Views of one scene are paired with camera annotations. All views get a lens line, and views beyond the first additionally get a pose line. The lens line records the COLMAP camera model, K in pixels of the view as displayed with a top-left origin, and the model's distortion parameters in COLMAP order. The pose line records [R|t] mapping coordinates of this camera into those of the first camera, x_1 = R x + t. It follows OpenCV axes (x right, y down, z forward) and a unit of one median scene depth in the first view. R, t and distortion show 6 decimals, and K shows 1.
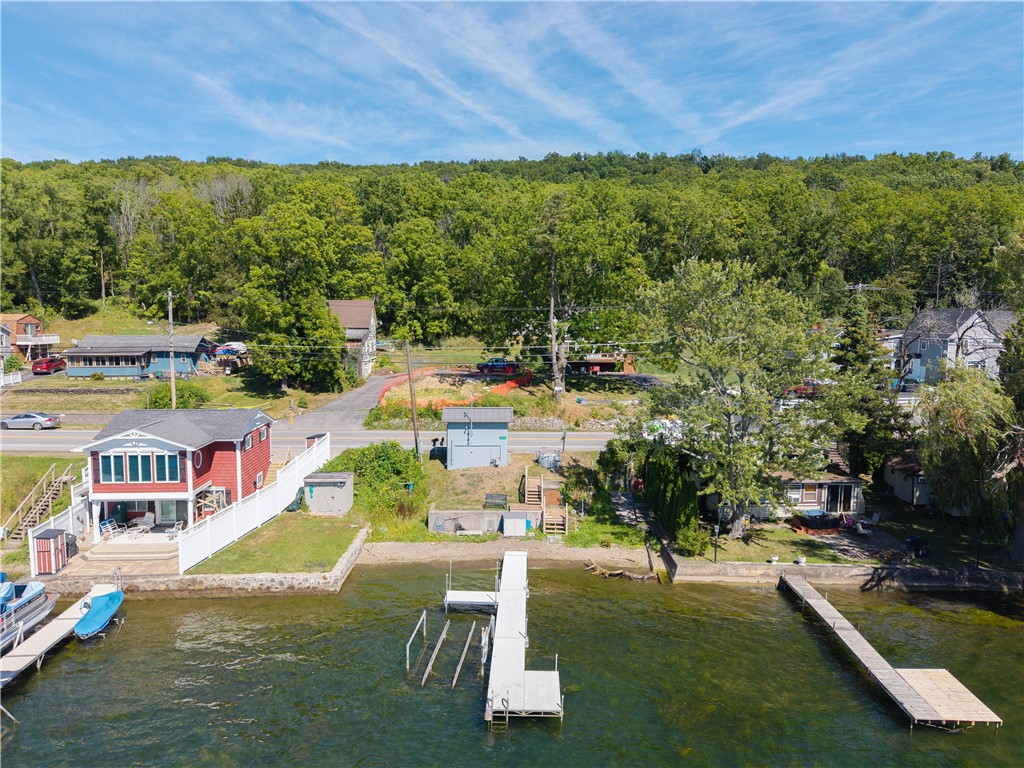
lens RADIAL K [[689.9, 0, 514.2], [0, 689.9, 386.6], [0, 0, 1]] dist [0.022014, -0.021952]
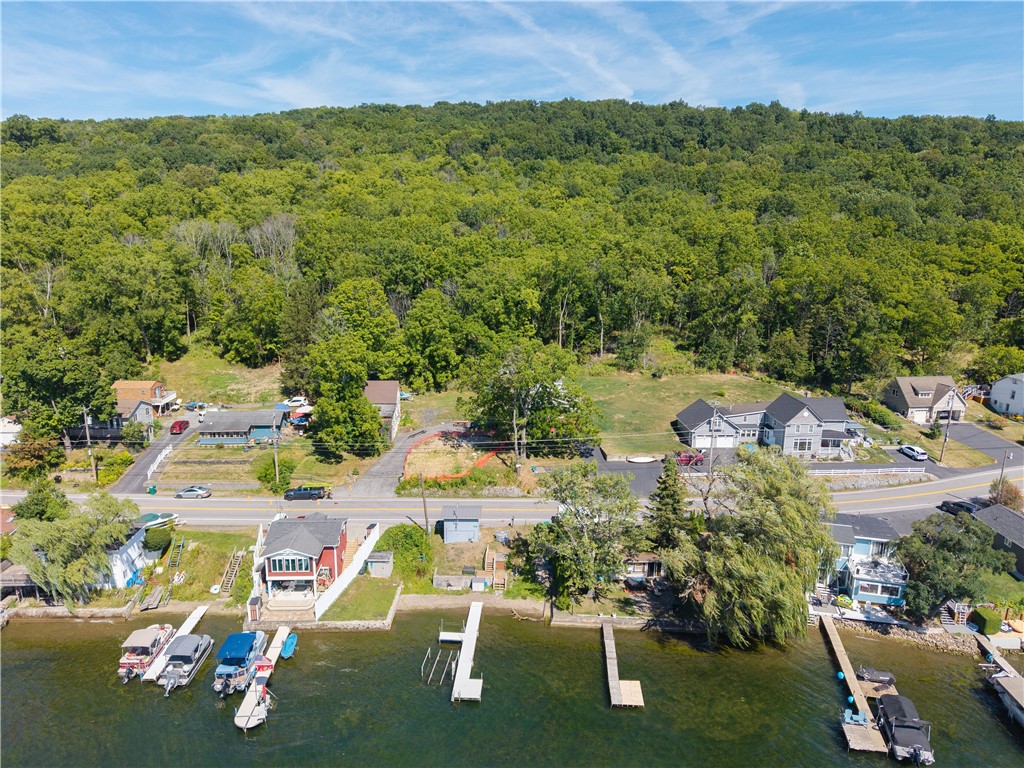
lens RADIAL K [[689.9, 0, 514.2], [0, 689.9, 386.6], [0, 0, 1]] dist [0.022014, -0.021952]
pose [[0.999669, 0.008434, -0.024309, 0.143751], [-0.005228, 0.991624, 0.129051, -0.598051], [0.025193, -0.128881, 0.991340, -0.831680]]
